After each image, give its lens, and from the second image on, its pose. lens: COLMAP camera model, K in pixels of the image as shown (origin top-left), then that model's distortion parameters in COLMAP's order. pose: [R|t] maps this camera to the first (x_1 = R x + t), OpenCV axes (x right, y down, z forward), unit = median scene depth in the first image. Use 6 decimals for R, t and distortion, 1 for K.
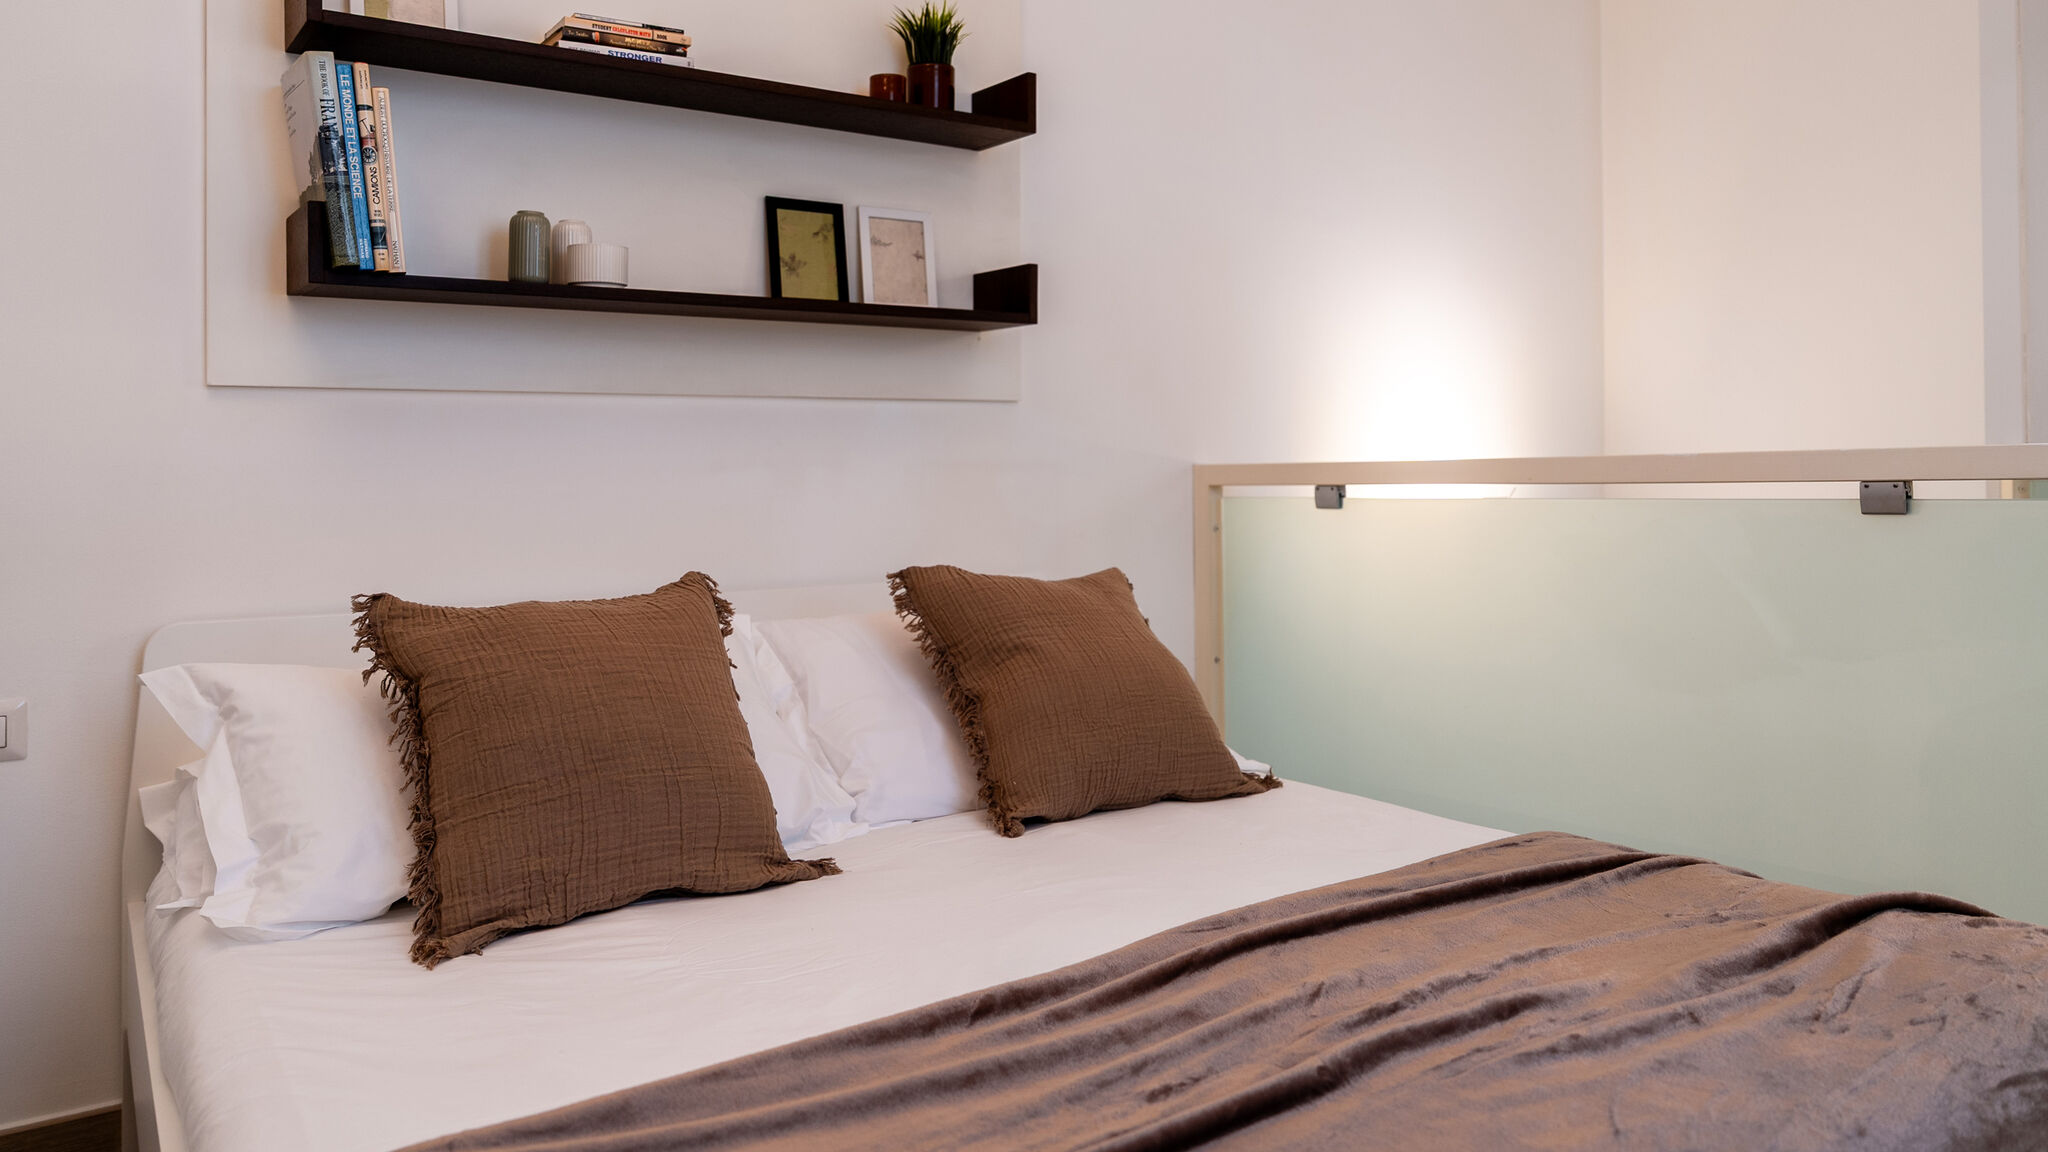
lens RADIAL K [[1401.3, 0, 1023.9], [0, 1401.3, 604.1], [0, 0, 1]] dist [-0.007864, -0.000080]
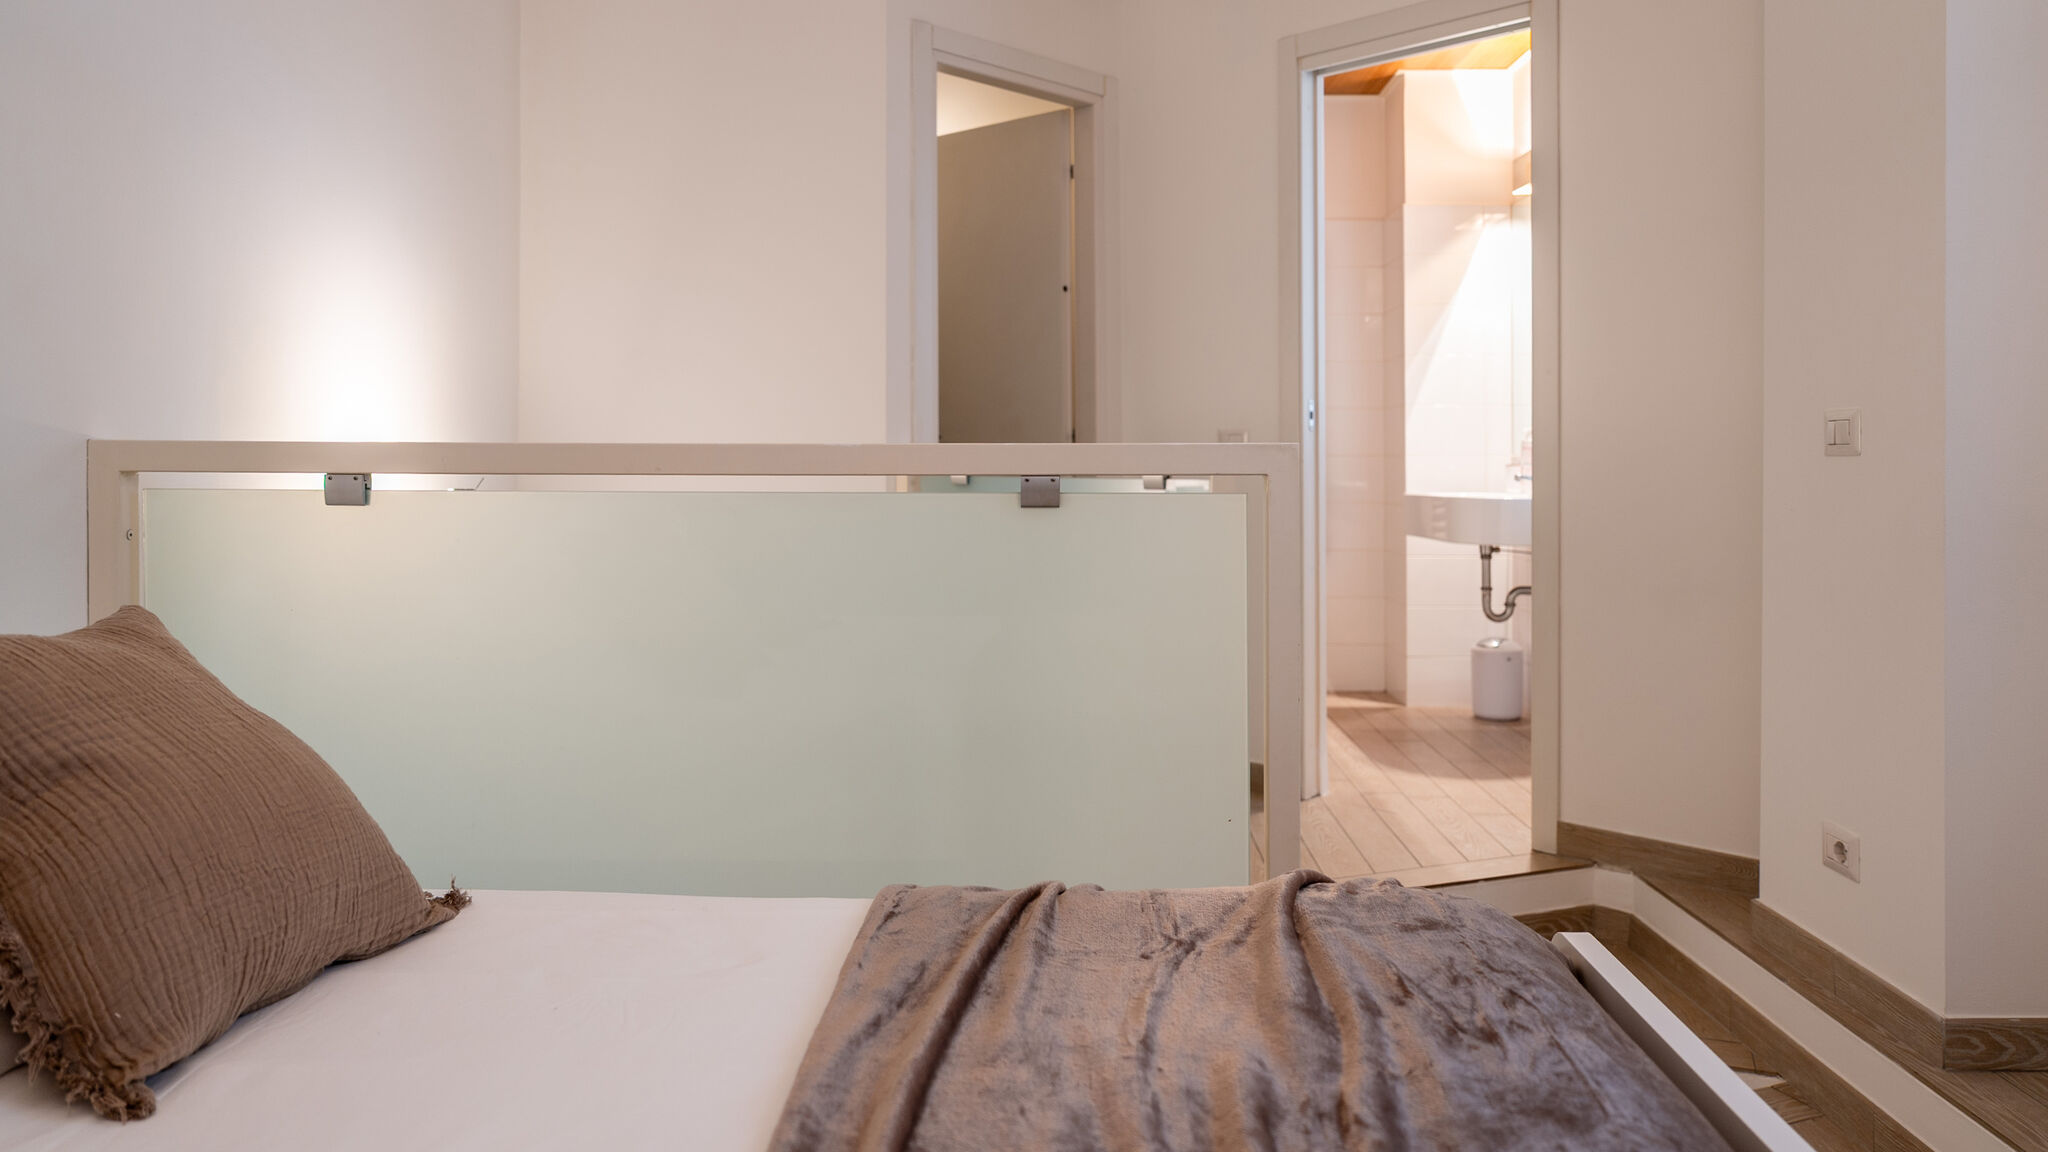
lens RADIAL K [[1404.0, 0, 1026.5], [0, 1404.0, 547.0], [0, 0, 1]] dist [0.001332, 0.002246]
pose [[0.588705, -0.030165, 0.807785, -0.226894], [0.055946, 0.998428, -0.003488, -0.031502], [-0.806410, 0.047246, 0.589467, 0.370887]]
